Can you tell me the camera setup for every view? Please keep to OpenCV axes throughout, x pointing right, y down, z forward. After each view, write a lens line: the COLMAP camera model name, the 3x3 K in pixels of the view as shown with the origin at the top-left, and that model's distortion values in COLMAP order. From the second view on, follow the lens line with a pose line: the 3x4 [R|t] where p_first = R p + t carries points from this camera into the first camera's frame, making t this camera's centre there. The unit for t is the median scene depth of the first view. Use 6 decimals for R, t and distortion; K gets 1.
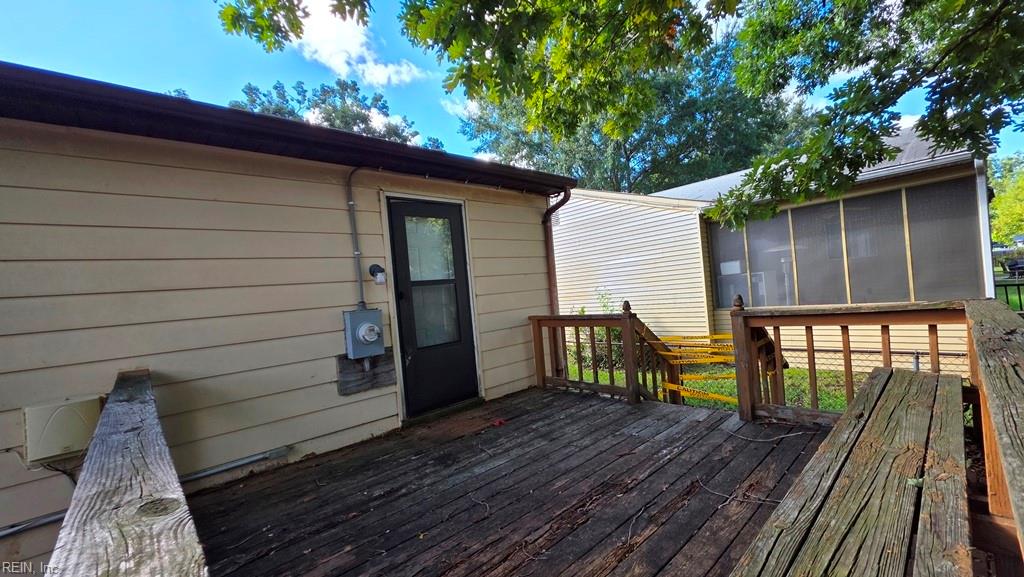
lens RADIAL K [[409.7, 0, 513.2], [0, 409.7, 292.2], [0, 0, 1]] dist [0.002508, 0.000312]
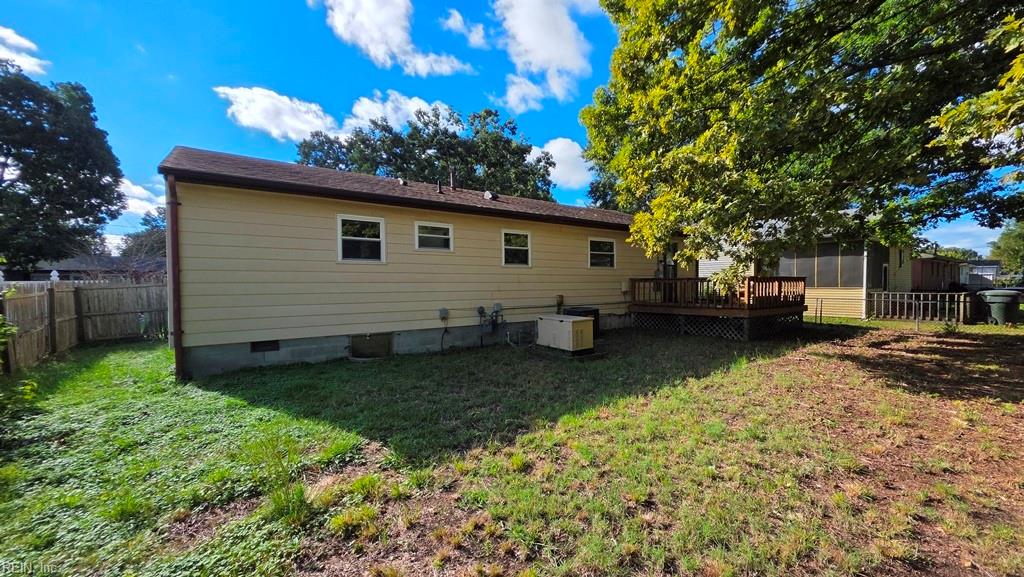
lens RADIAL K [[409.7, 0, 513.2], [0, 409.7, 292.2], [0, 0, 1]] dist [0.002508, 0.000312]
pose [[0.989324, 0.089648, -0.114898, -0.984167], [-0.086009, 0.995634, 0.036258, 0.174777], [0.117647, -0.025988, 0.992715, -2.562271]]
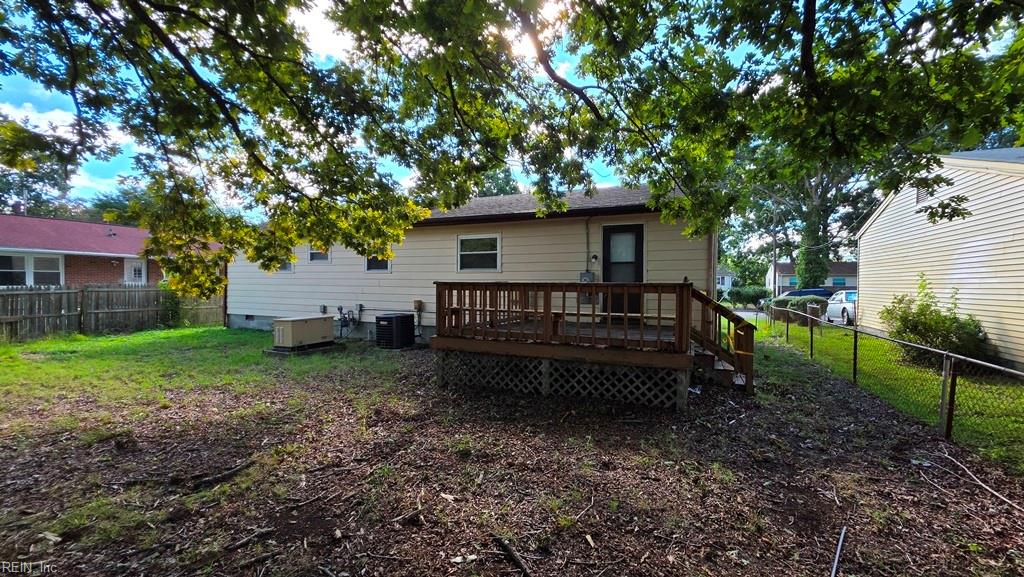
lens RADIAL K [[409.7, 0, 513.2], [0, 409.7, 292.2], [0, 0, 1]] dist [0.002508, 0.000312]
pose [[0.393815, 0.095085, -0.914258, 1.630632], [-0.043569, 0.995448, 0.084762, -0.029813], [0.918157, 0.006453, 0.396165, -0.401230]]
